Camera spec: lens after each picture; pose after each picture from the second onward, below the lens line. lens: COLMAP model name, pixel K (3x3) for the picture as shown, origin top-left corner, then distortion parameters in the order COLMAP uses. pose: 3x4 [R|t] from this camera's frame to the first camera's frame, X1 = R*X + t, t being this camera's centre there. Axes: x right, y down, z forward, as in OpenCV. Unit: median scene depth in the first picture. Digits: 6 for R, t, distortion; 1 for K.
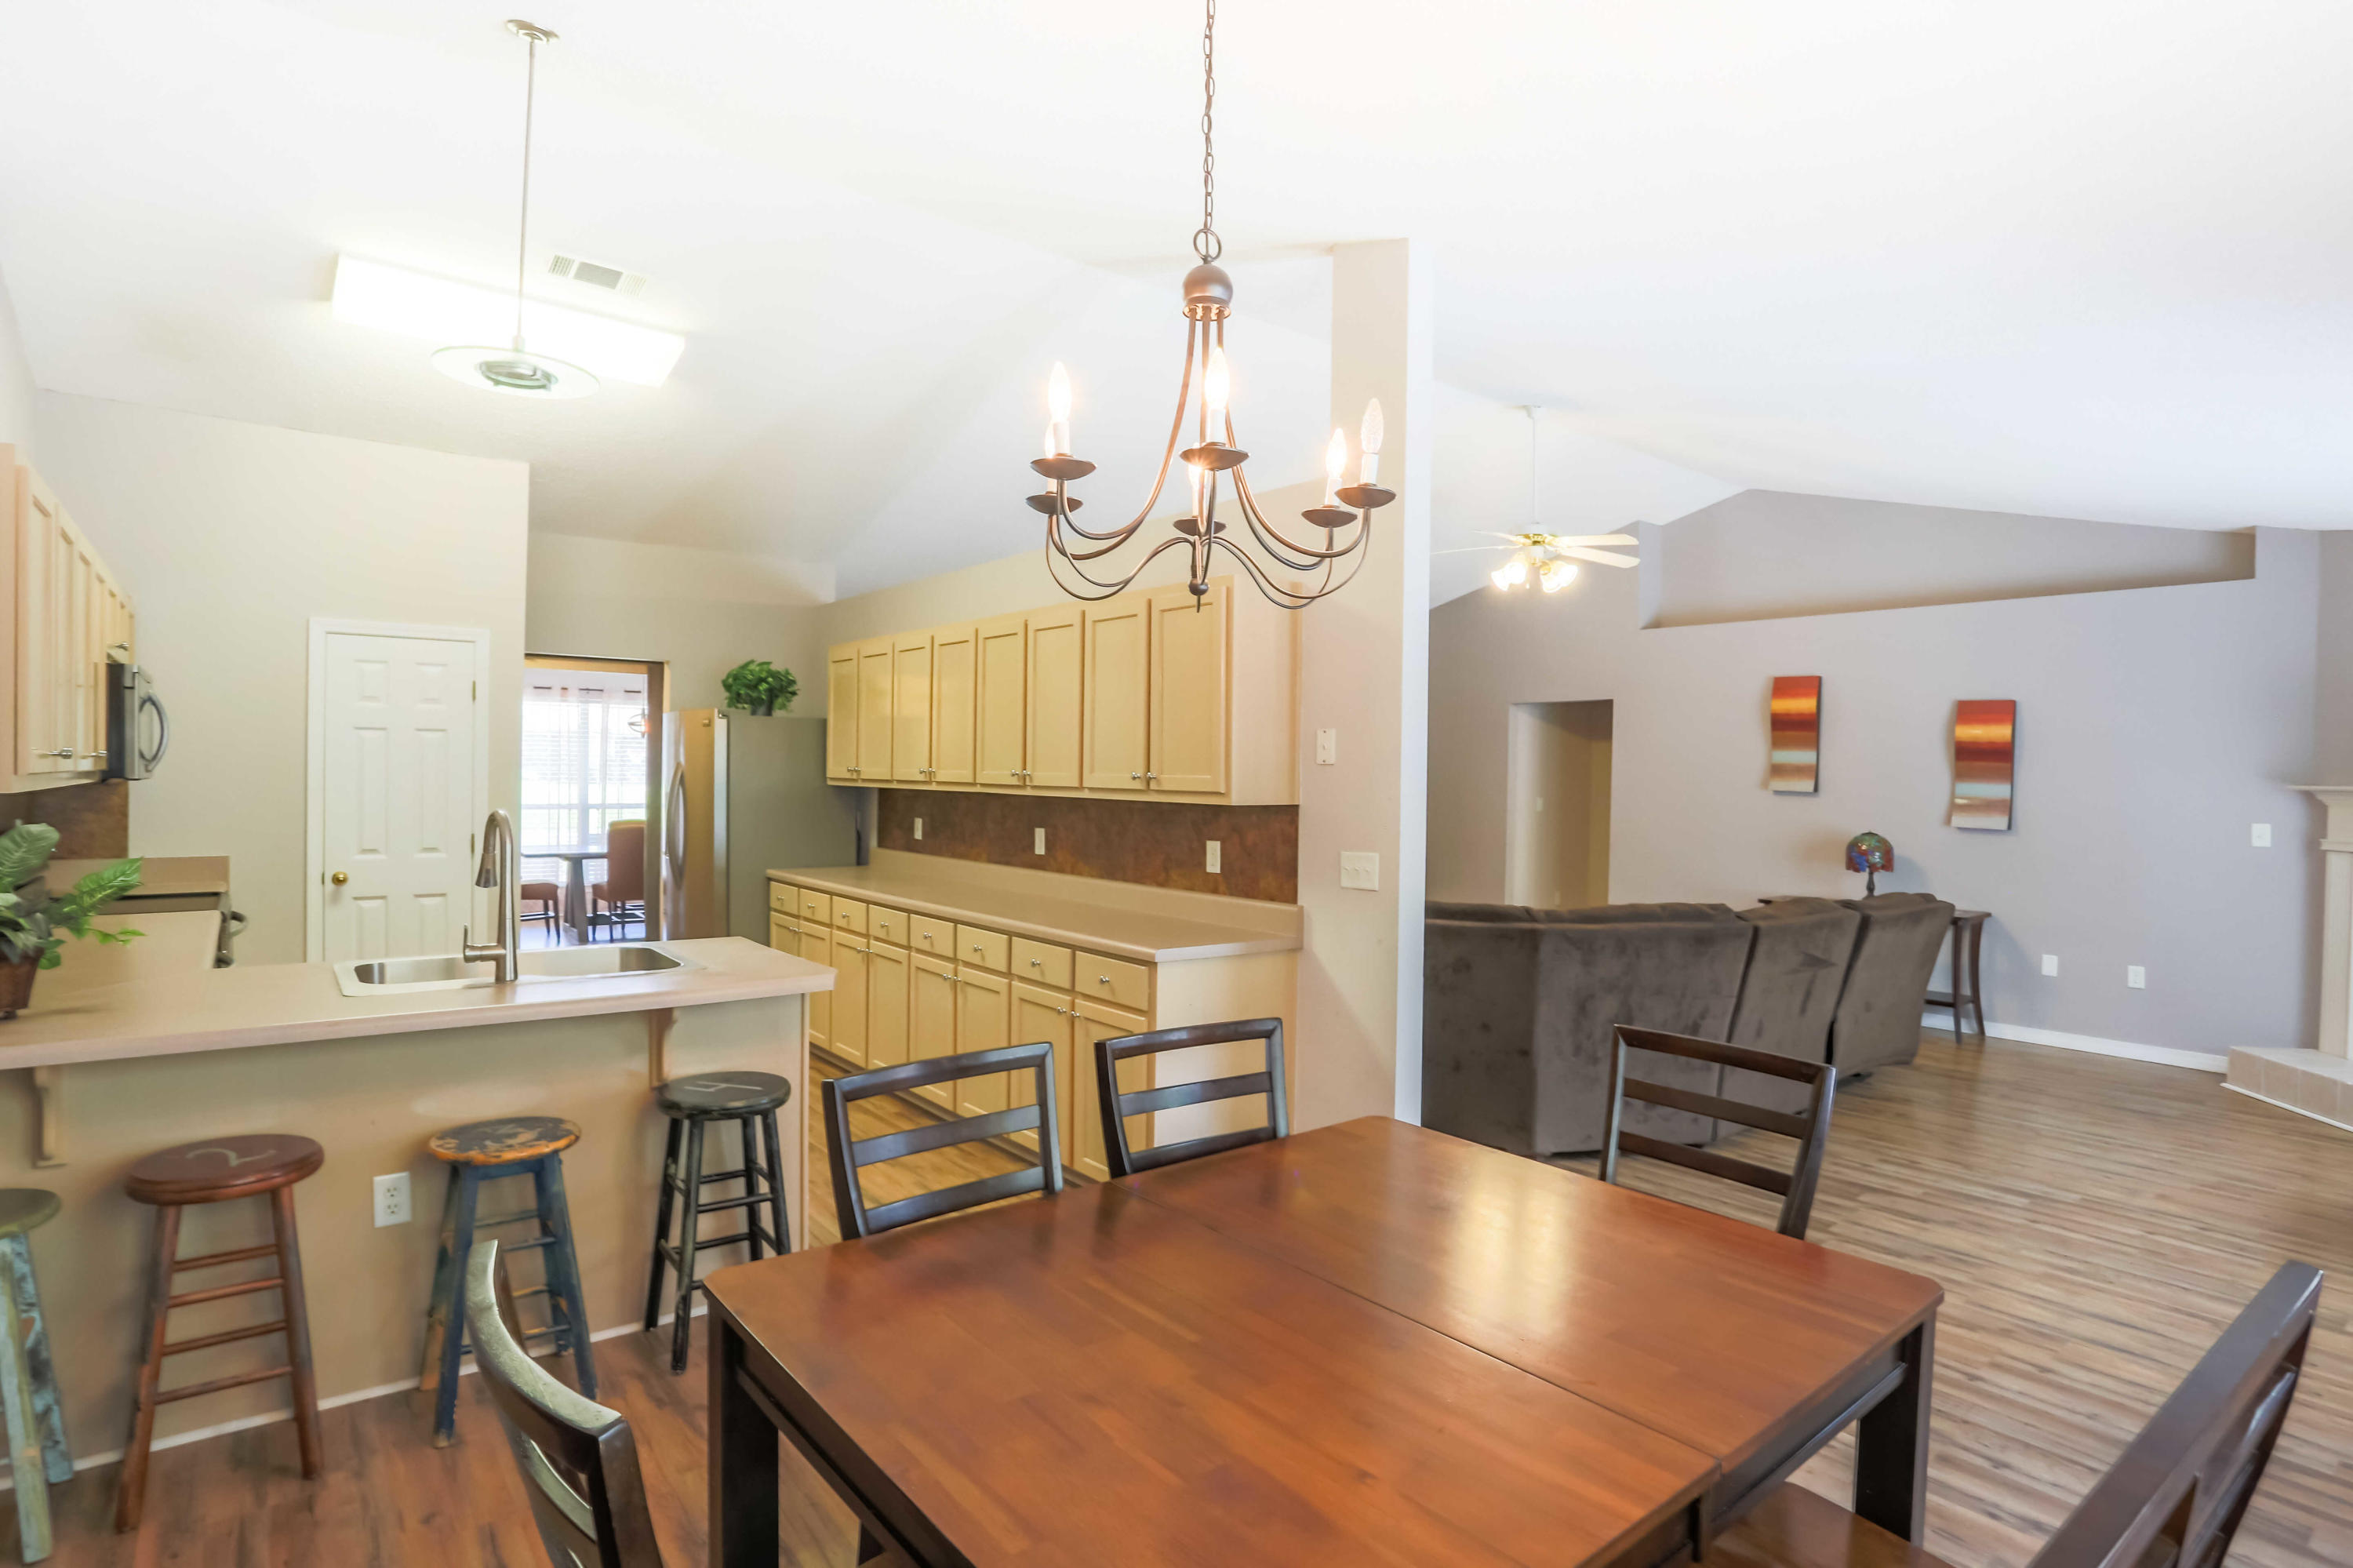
lens RADIAL K [[1223.5, 0, 1185.9], [0, 1223.5, 786.3], [0, 0, 1]] dist [-0.011995, 0.004997]
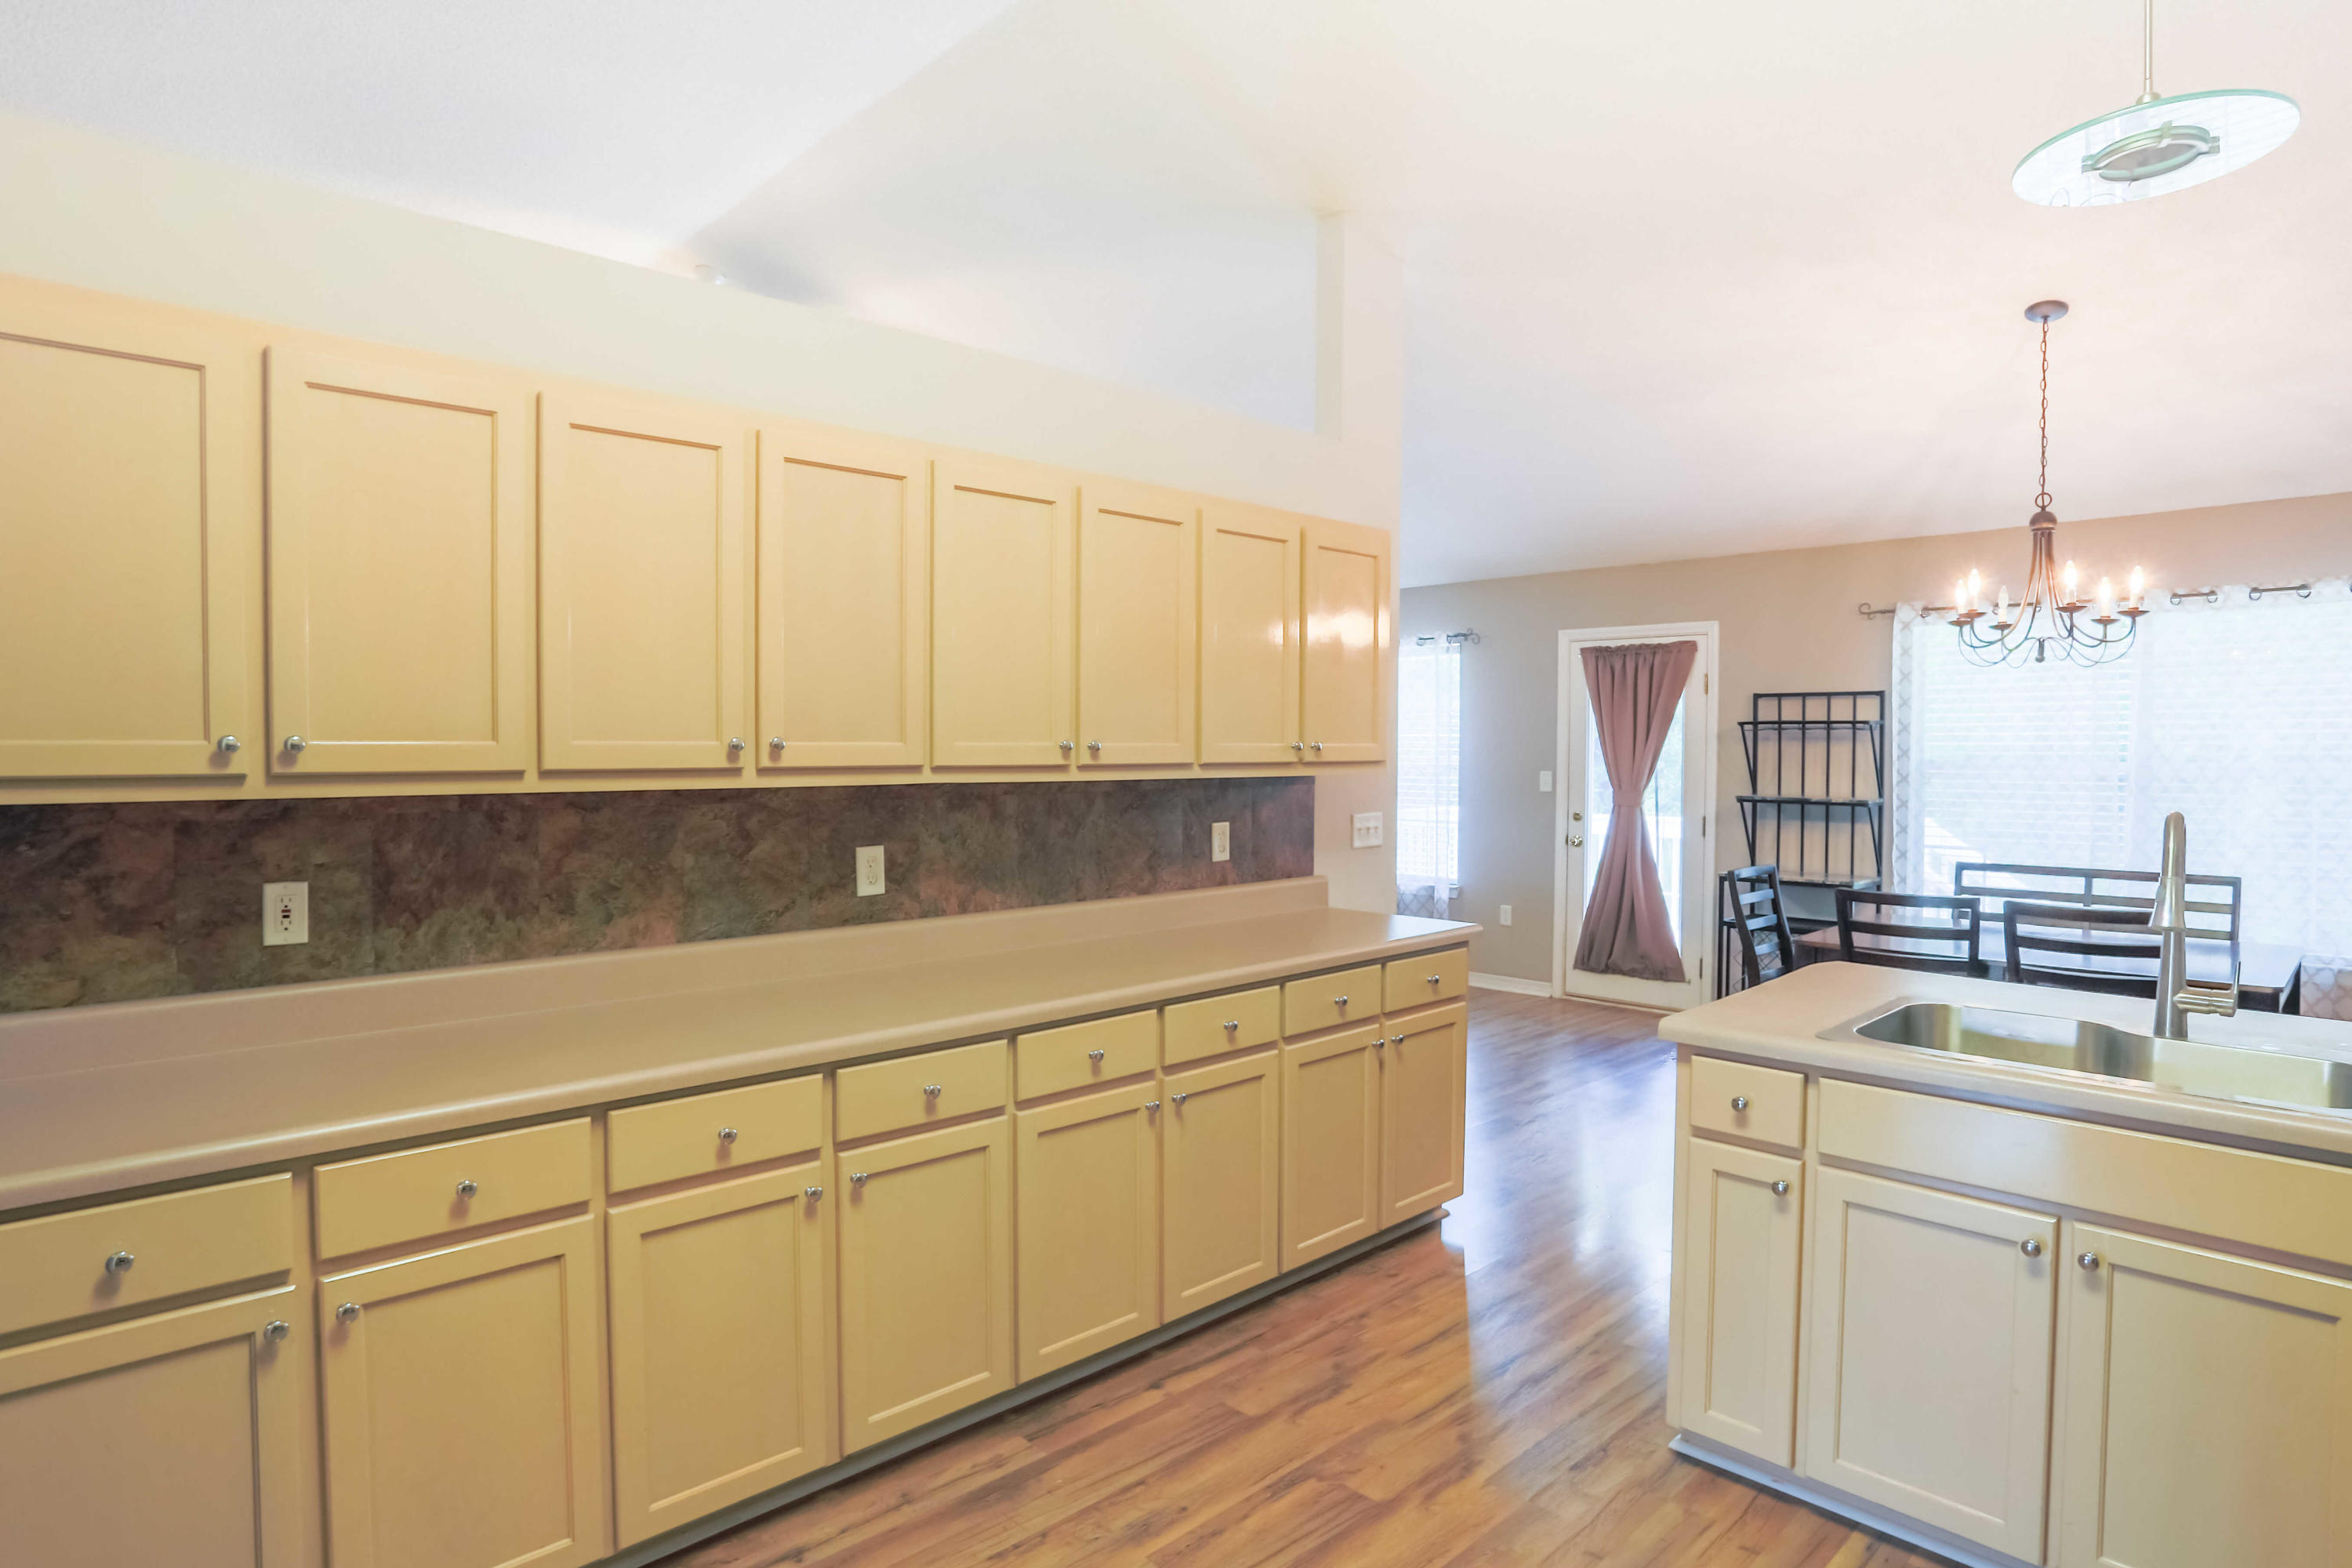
lens RADIAL K [[1222.9, 0, 1142.3], [0, 1222.9, 820.0], [0, 0, 1]] dist [-0.011995, 0.004997]
pose [[-0.047653, -0.074863, 0.996055, -0.615418], [0.013464, 0.997049, 0.075582, -0.014745], [-0.998773, 0.017013, -0.046504, 0.851957]]
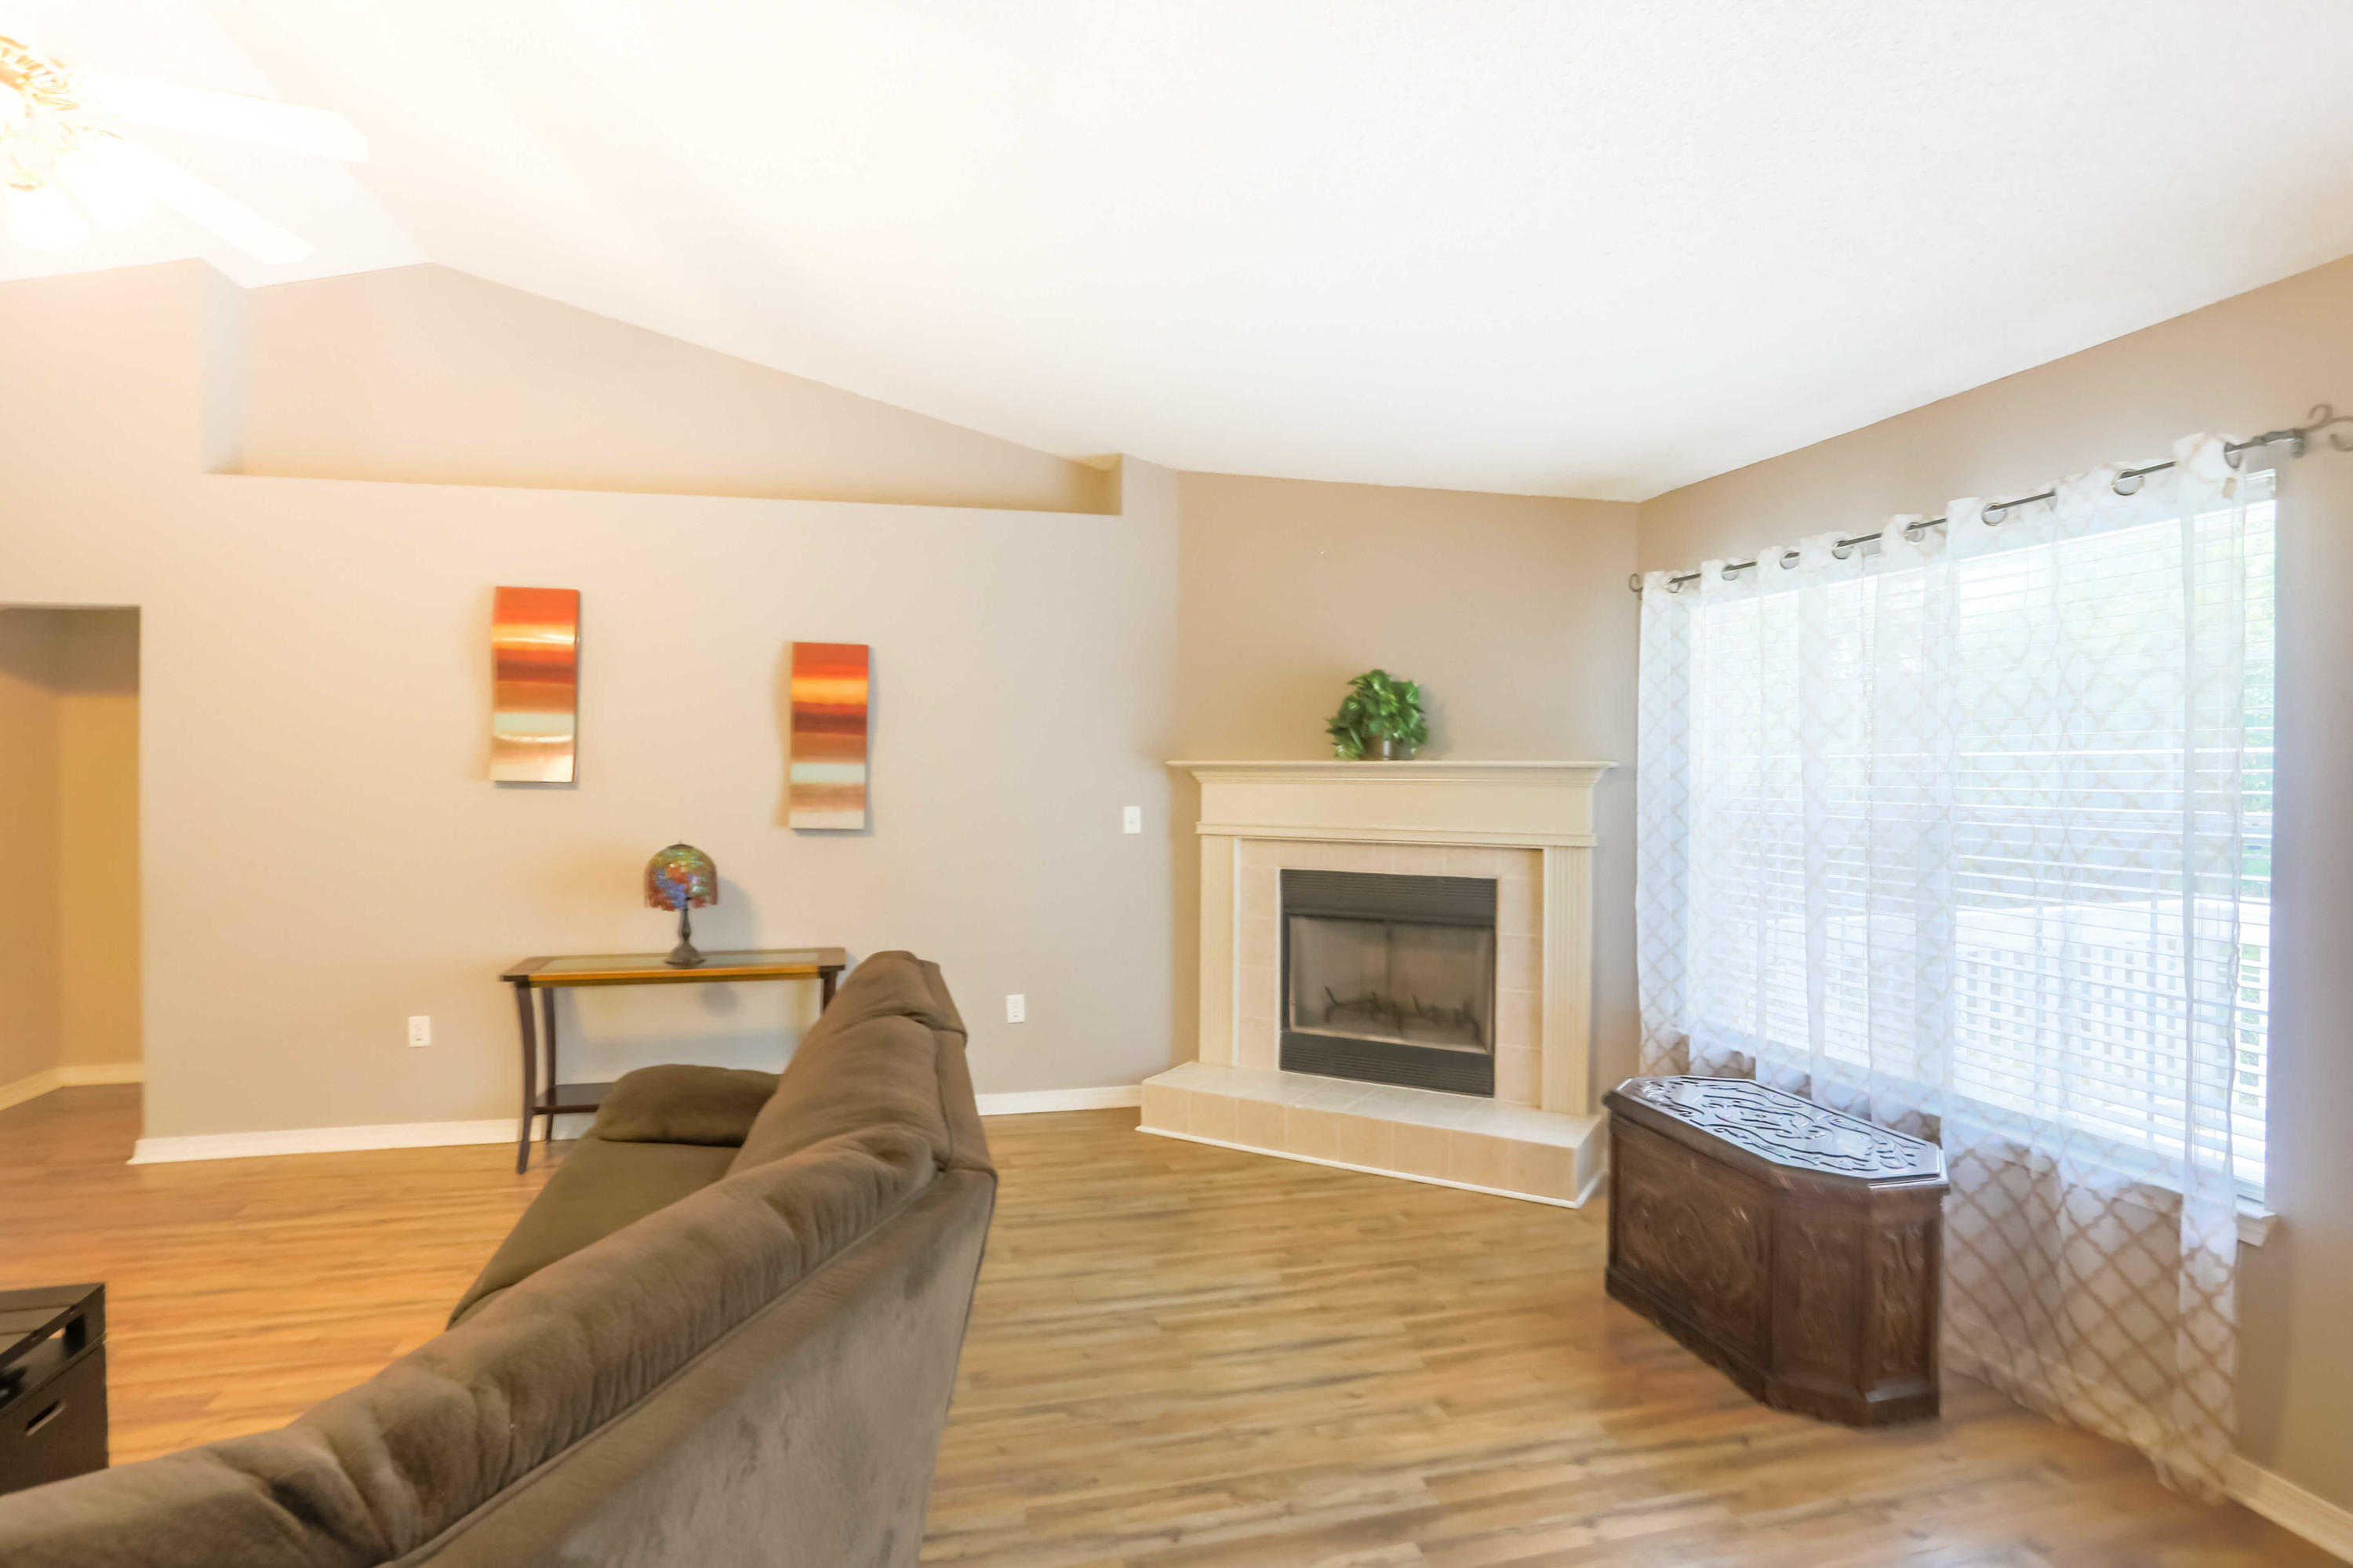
lens RADIAL K [[1223.5, 0, 1177.1], [0, 1223.5, 779.7], [0, 0, 1]] dist [-0.011995, 0.004997]
pose [[0.416701, -0.029404, 0.908568, 0.122464], [0.017285, 0.999552, 0.024421, -0.008127], [-0.908879, 0.005528, 0.417023, 0.625075]]
